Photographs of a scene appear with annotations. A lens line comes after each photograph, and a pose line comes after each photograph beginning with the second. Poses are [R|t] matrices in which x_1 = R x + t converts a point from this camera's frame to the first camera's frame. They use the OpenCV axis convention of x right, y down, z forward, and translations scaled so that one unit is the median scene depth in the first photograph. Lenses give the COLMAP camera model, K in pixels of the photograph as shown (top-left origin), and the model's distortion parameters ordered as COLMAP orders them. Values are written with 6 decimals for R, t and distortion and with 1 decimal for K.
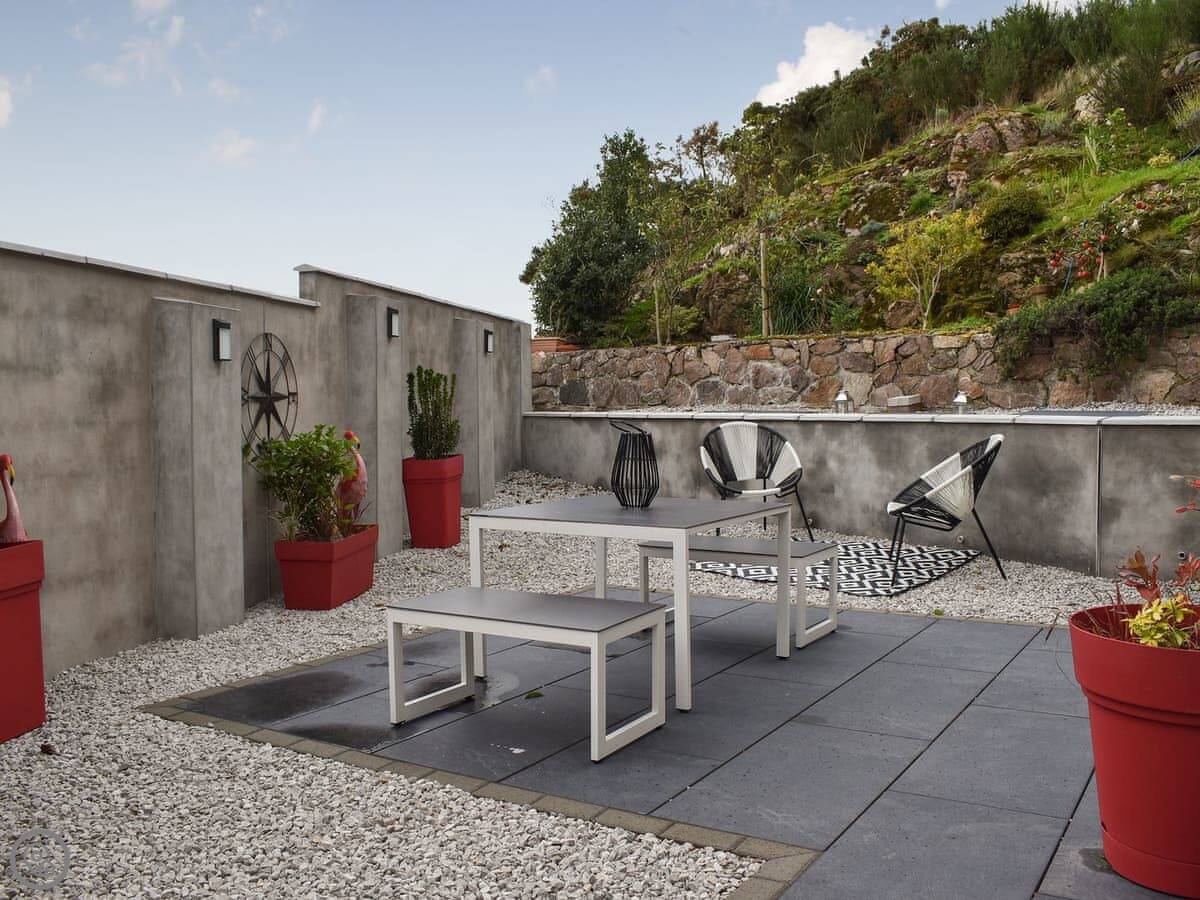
lens RADIAL K [[1120.6, 0, 581.2], [0, 1120.6, 425.8], [0, 0, 1]] dist [-0.097067, 0.006928]
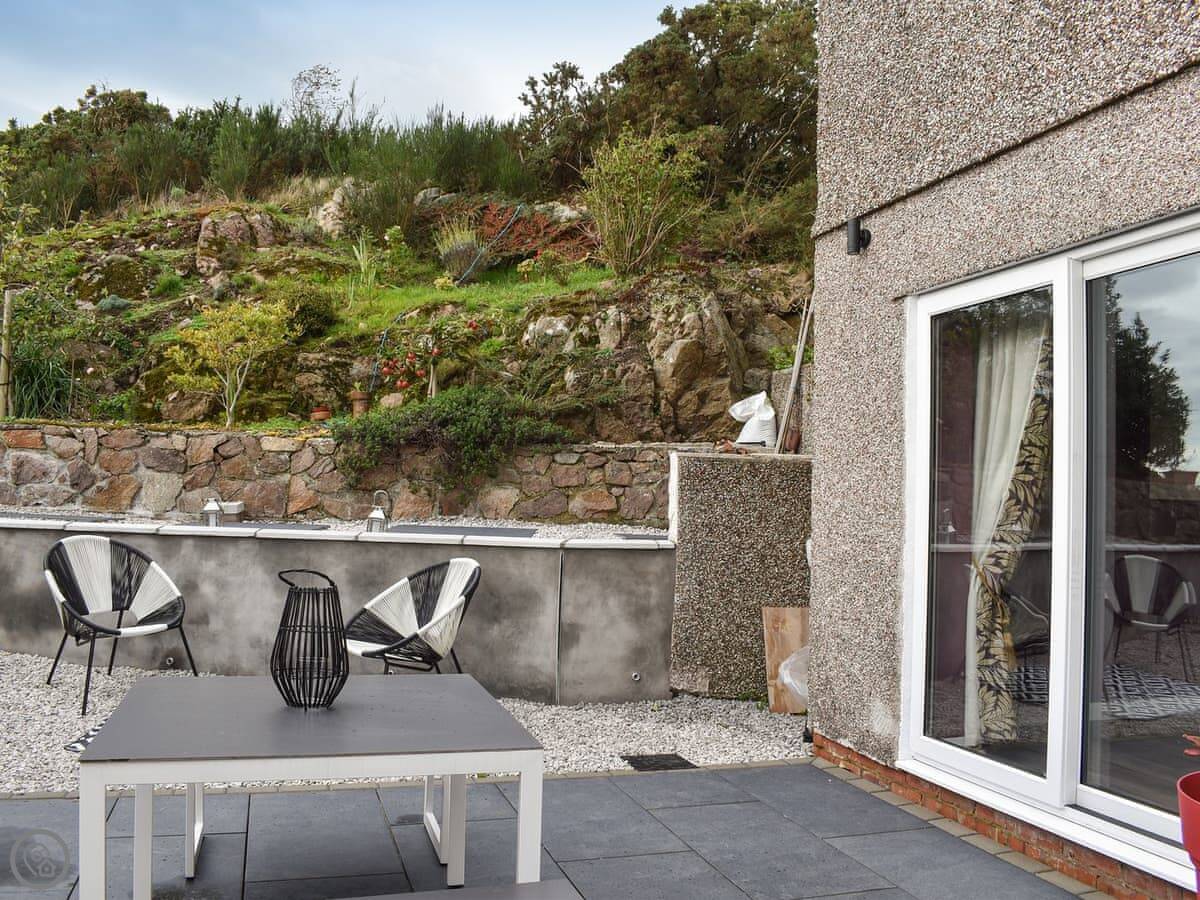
lens RADIAL K [[1062.8, 0, 603.3], [0, 1062.8, 451.3], [0, 0, 1]] dist [-0.092386, 0.013915]
pose [[0.646605, 0.059756, 0.760481, -0.139554], [-0.013685, 0.997675, -0.066758, -0.014933], [-0.762702, 0.032759, 0.645920, 0.224725]]
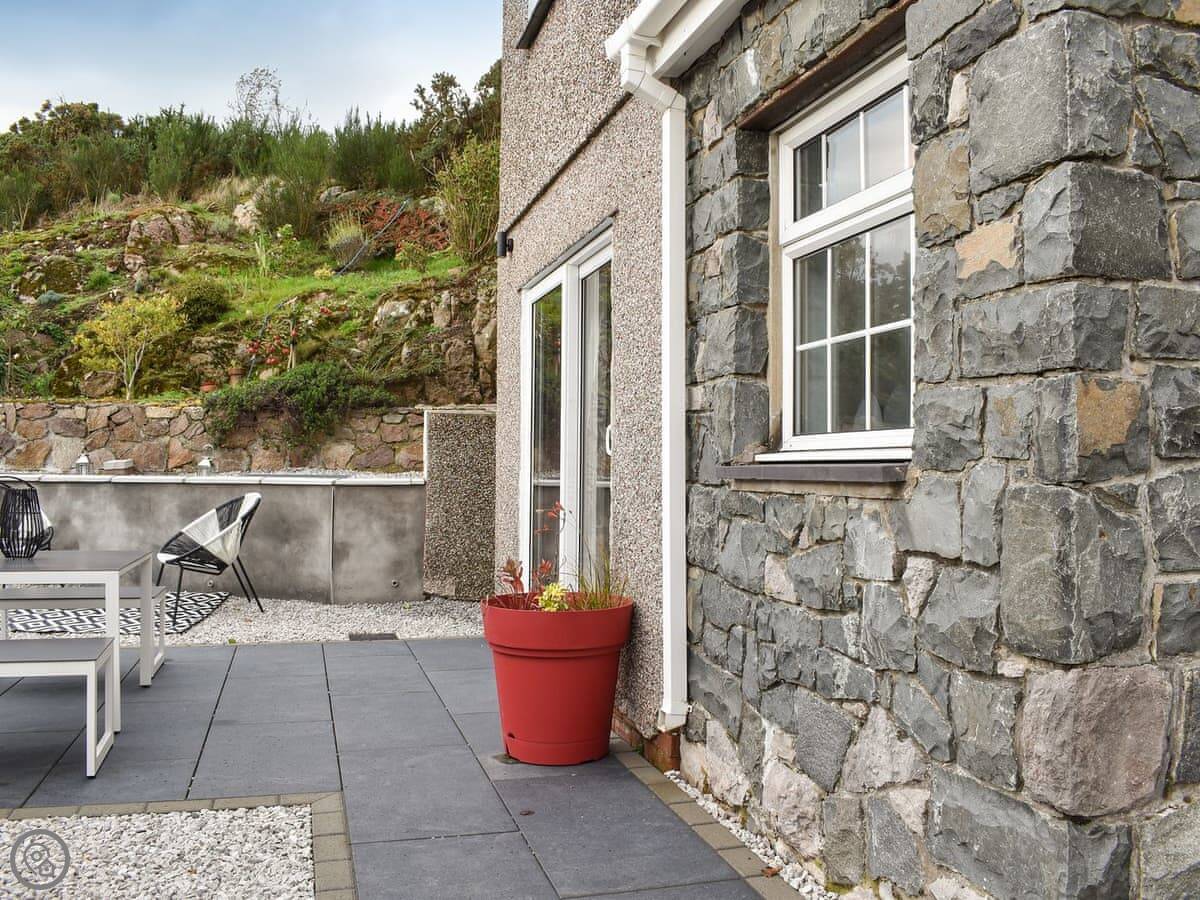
lens RADIAL K [[1062.8, 0, 603.3], [0, 1062.8, 451.3], [0, 0, 1]] dist [-0.092386, 0.013915]
pose [[0.664958, 0.025044, 0.746461, -0.145574], [0.004961, 0.999268, -0.037945, 0.005207], [-0.746865, 0.028935, 0.664346, -0.029810]]
